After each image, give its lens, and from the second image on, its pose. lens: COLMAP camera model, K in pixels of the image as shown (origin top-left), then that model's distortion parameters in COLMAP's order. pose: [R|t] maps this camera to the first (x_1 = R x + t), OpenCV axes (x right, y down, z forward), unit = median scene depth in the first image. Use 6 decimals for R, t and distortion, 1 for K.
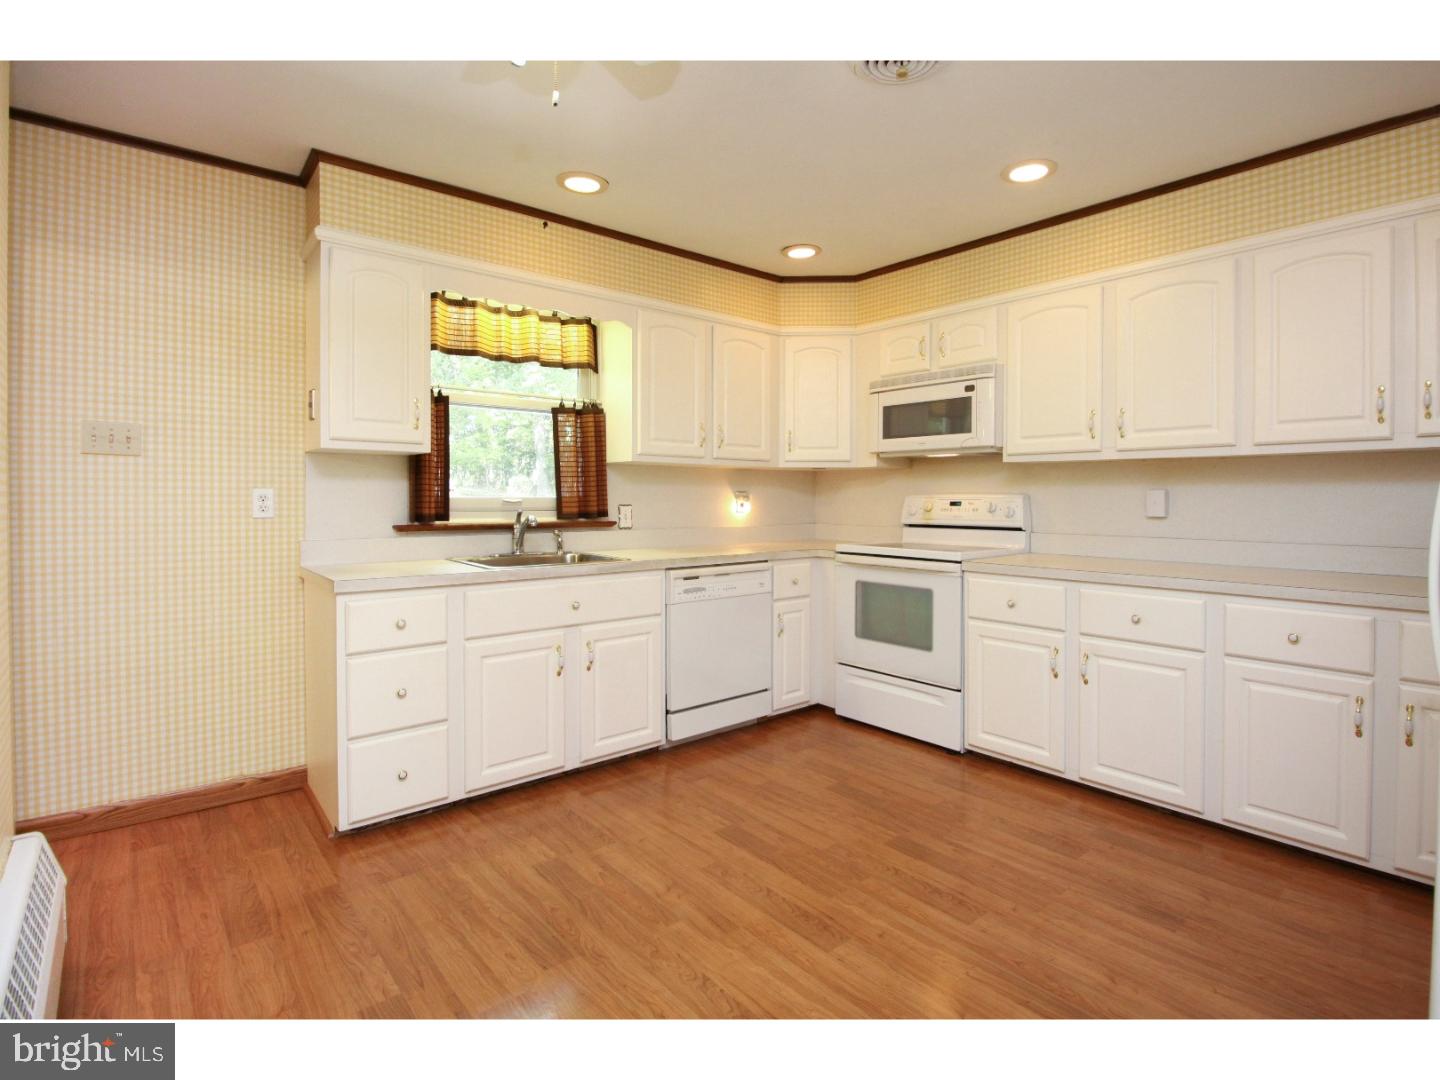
lens RADIAL K [[720.6, 0, 766.3], [0, 720.6, 506.3], [0, 0, 1]] dist [0.001016, -0.001453]
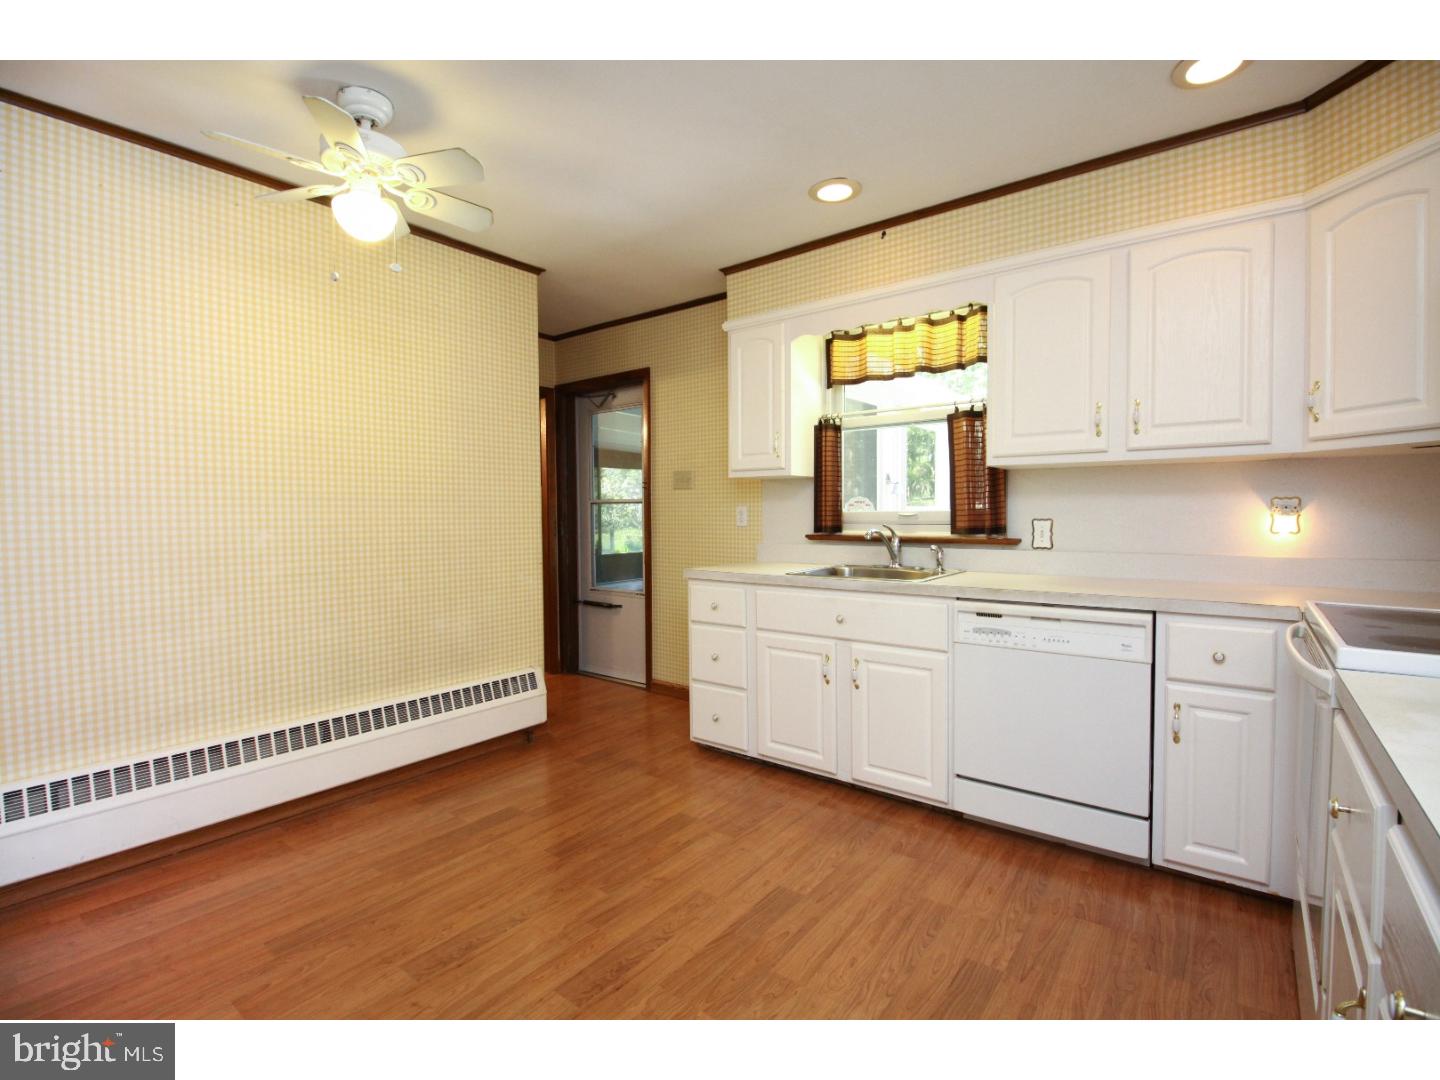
lens RADIAL K [[667.8, 0, 723.4], [0, 667.8, 538.0], [0, 0, 1]] dist [-0.003744, -0.002888]
pose [[0.180845, 0.032627, -0.982970, 0.566173], [-0.006061, 0.999468, 0.032060, -0.003488], [0.983493, 0.000160, 0.180946, 0.621137]]
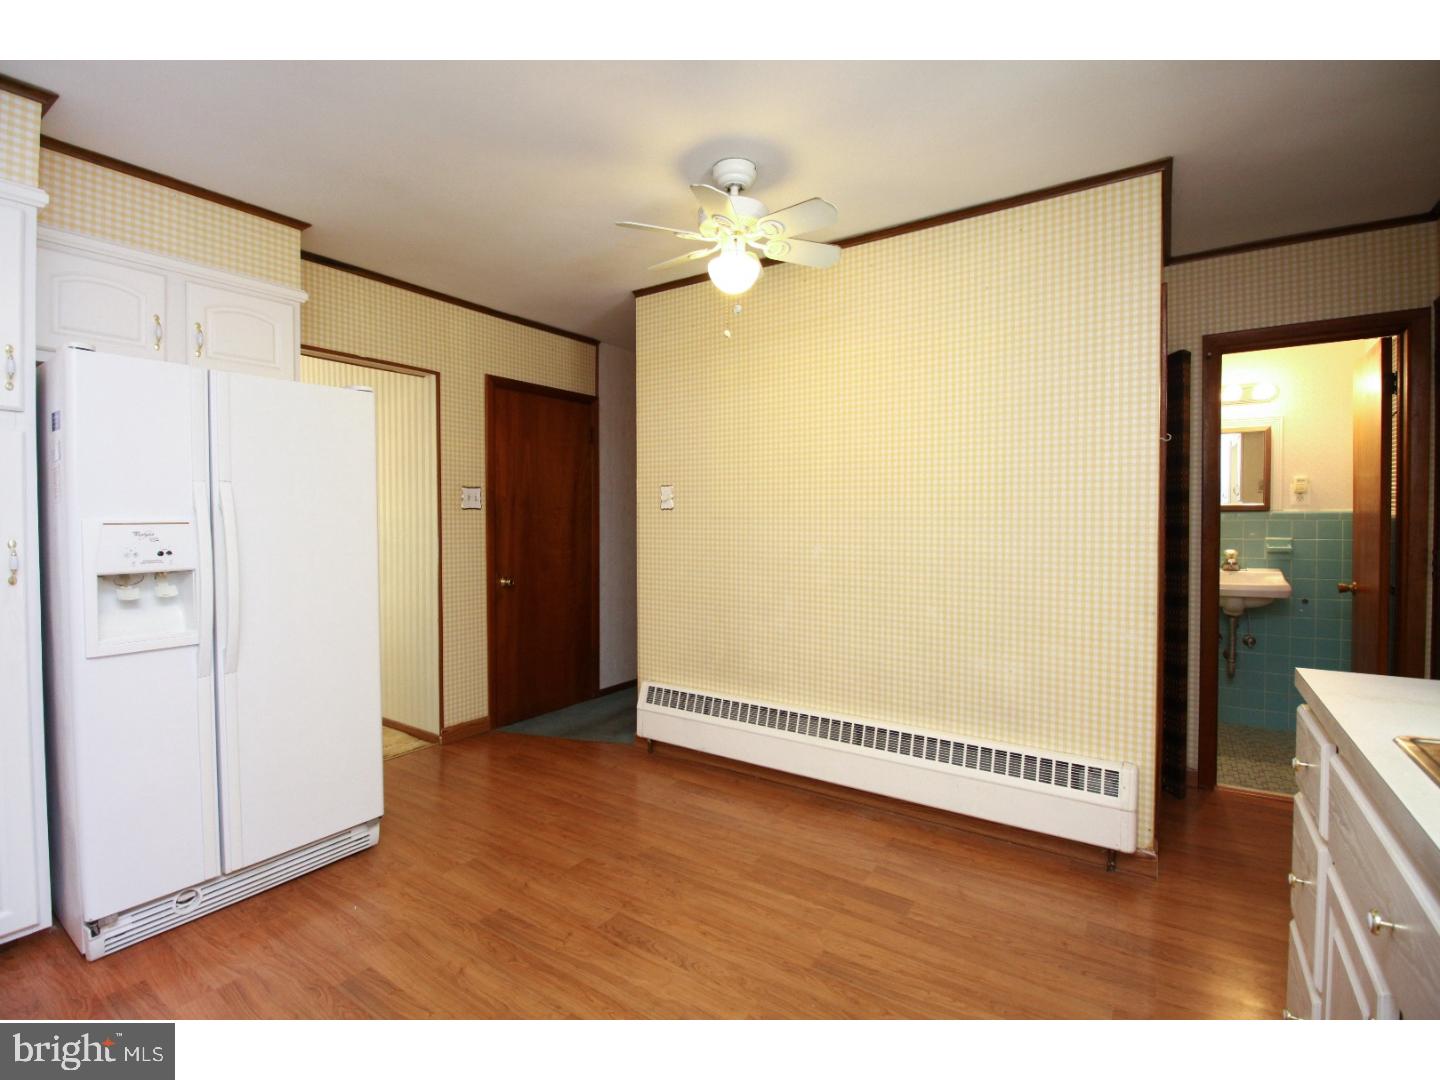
lens RADIAL K [[667.8, 0, 703.0], [0, 667.8, 531.9], [0, 0, 1]] dist [-0.003744, -0.002888]
pose [[-0.972687, 0.001010, -0.232119, 0.070128], [-0.006131, 0.999530, 0.030041, -0.029846], [0.232040, 0.030644, -0.972223, 1.102625]]
